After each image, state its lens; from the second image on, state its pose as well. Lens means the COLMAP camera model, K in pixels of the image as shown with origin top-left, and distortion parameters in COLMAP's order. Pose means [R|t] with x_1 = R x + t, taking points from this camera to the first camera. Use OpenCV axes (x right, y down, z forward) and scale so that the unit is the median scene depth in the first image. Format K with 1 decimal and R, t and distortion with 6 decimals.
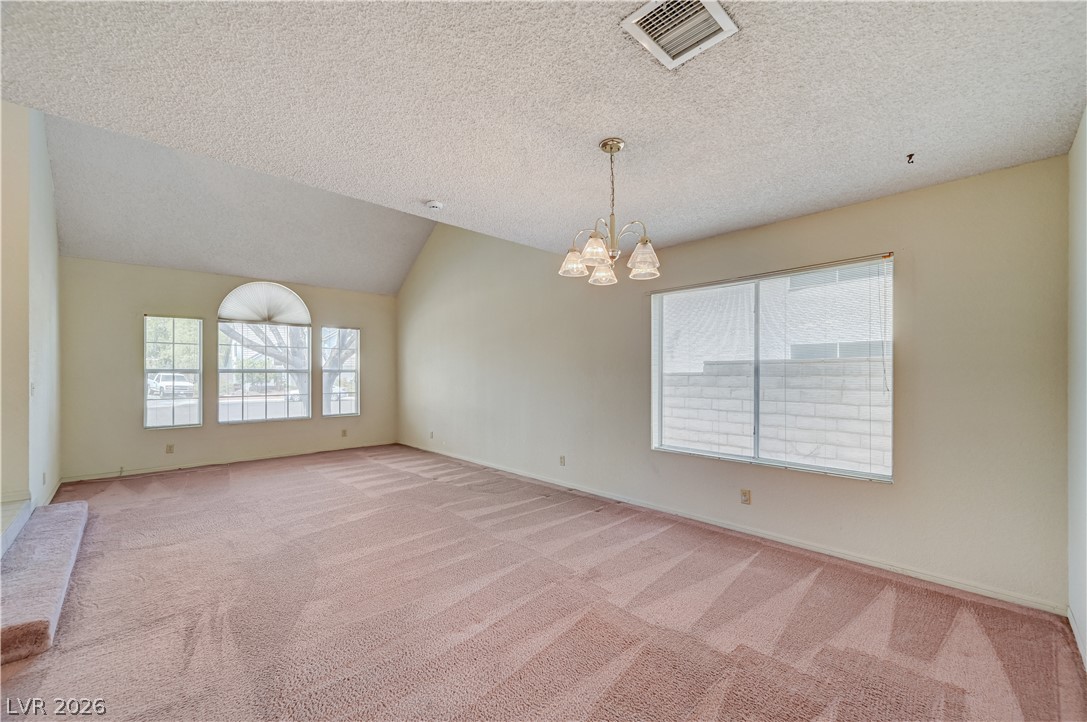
lens RADIAL K [[431.8, 0, 551.4], [0, 431.8, 372.7], [0, 0, 1]] dist [0.000702, 0.000063]
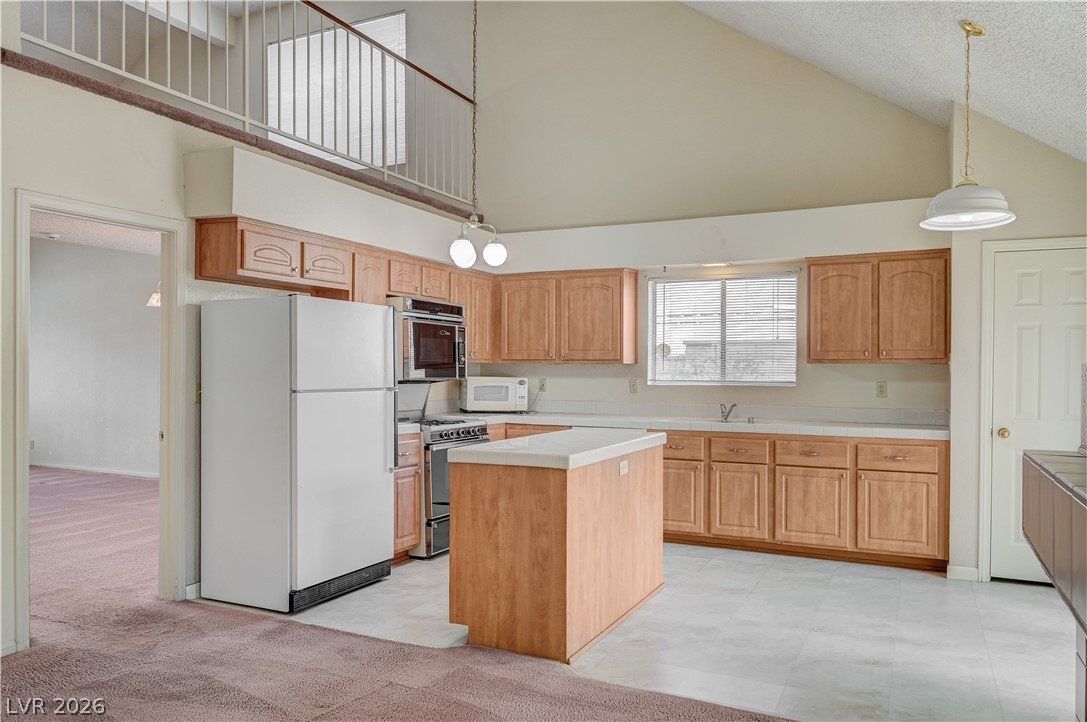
lens RADIAL K [[777.1, 0, 549.9], [0, 777.1, 372.5], [0, 0, 1]] dist [-0.002887, 0.000580]
pose [[0.940911, 0.003934, 0.338631, 0.266401], [-0.005520, 0.999978, 0.003720, -0.001289], [-0.338609, -0.005370, 0.940912, -1.312603]]
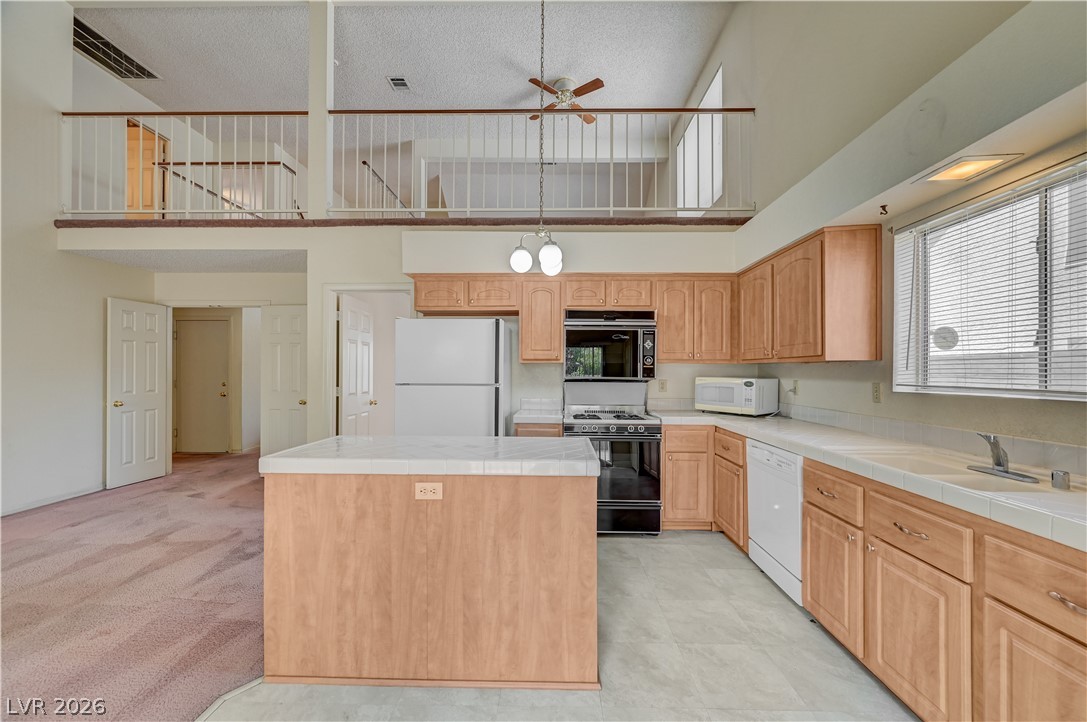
lens RADIAL K [[434.2, 0, 544.7], [0, 434.2, 369.1], [0, 0, 1]] dist [0.000557, 0.000301]
pose [[0.697325, 0.000171, -0.716755, 1.185208], [-0.004580, 0.999981, -0.004218, 0.003164], [0.716741, 0.006224, 0.697312, -0.551186]]
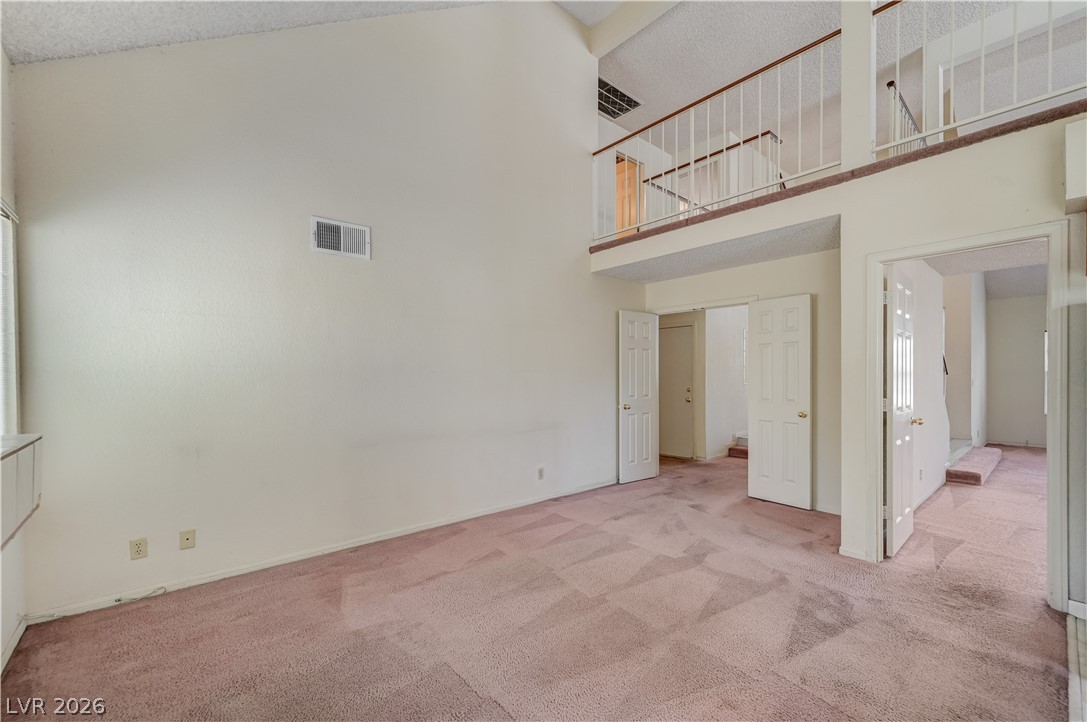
lens RADIAL K [[448.2, 0, 544.7], [0, 448.2, 375.4], [0, 0, 1]] dist [0.000546, -0.000101]
pose [[-0.060858, 0.000097, -0.998146, 0.849881], [0.000679, 1.000000, 0.000056, 0.004809], [0.998146, -0.000674, -0.060858, -0.731214]]
